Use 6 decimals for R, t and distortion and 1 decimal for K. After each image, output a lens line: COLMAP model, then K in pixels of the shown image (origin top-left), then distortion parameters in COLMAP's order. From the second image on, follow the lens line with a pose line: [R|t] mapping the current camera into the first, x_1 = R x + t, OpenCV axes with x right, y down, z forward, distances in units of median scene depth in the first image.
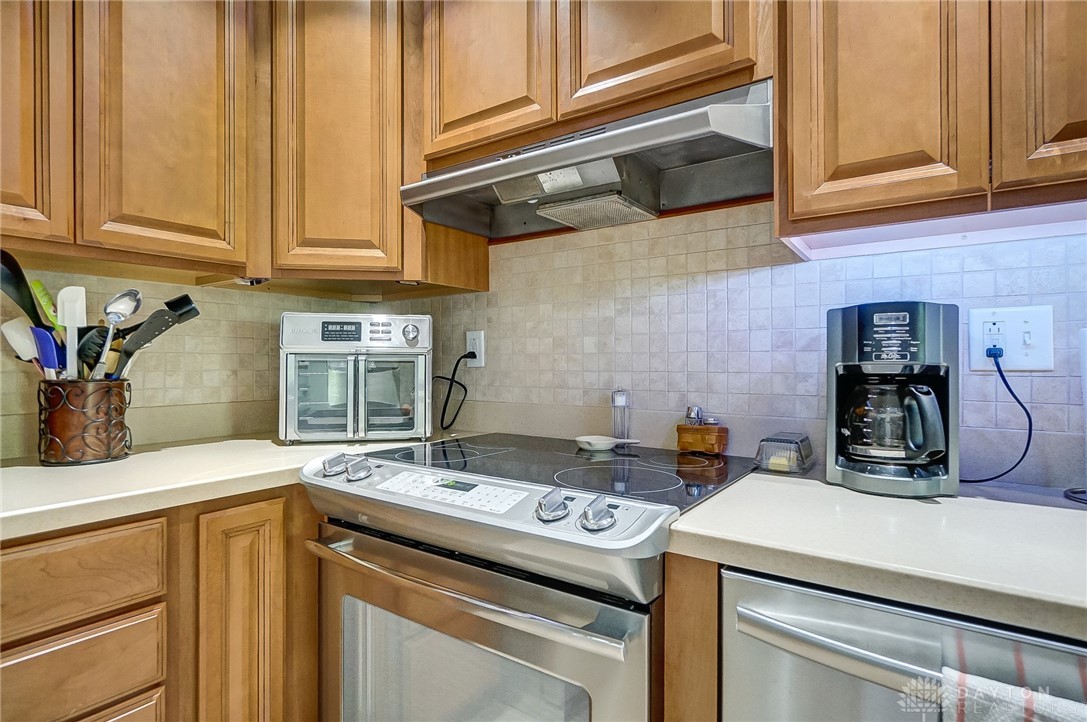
lens RADIAL K [[549.3, 0, 541.9], [0, 549.3, 361.4], [0, 0, 1]] dist [-0.008169, 0.003070]
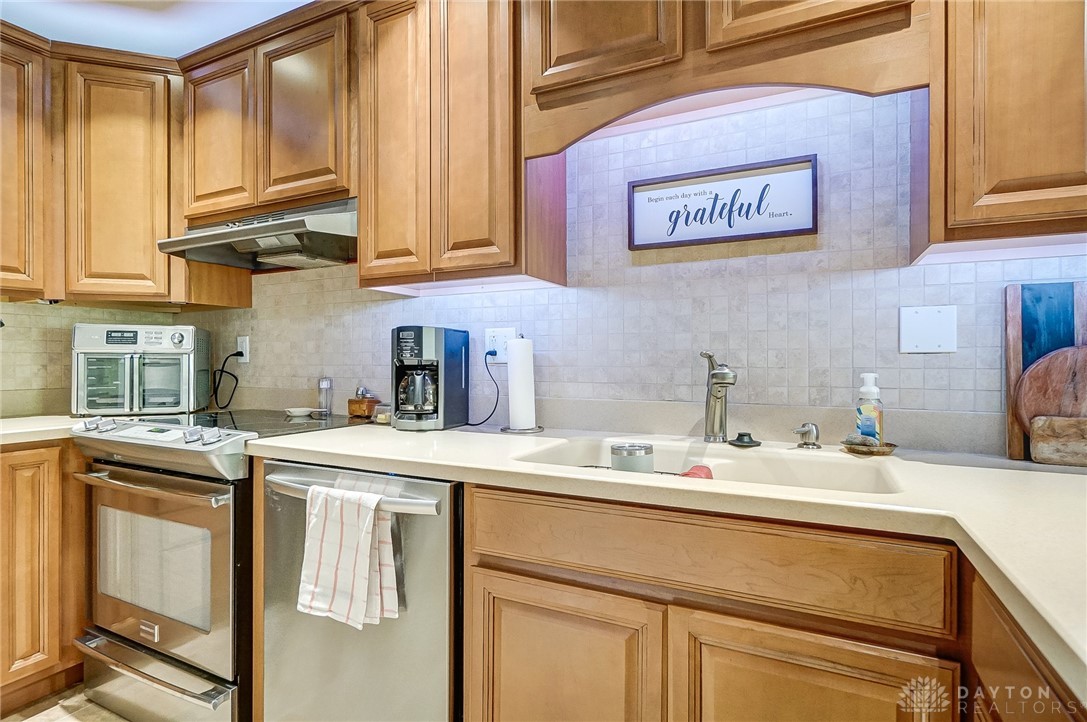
lens RADIAL K [[549.3, 0, 543.6], [0, 549.3, 359.8], [0, 0, 1]] dist [-0.008169, 0.003070]
pose [[0.989316, -0.000389, 0.145789, 0.611238], [0.000323, 1.000000, 0.000470, 0.004042], [-0.145789, -0.000418, 0.989316, -0.675368]]
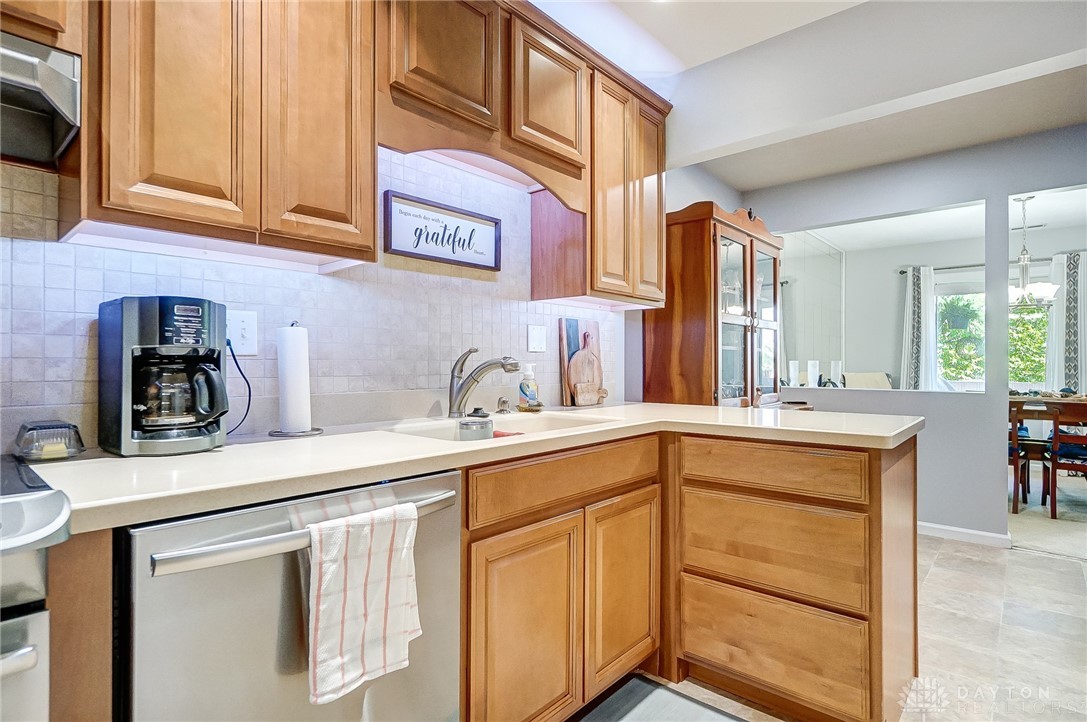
lens RADIAL K [[549.3, 0, 537.8], [0, 549.3, 359.3], [0, 0, 1]] dist [-0.008169, 0.003070]
pose [[0.118344, 0.006339, 0.992952, -0.372145], [-0.000662, 0.999980, -0.006305, 0.029426], [-0.992972, 0.000088, 0.118346, 0.048302]]
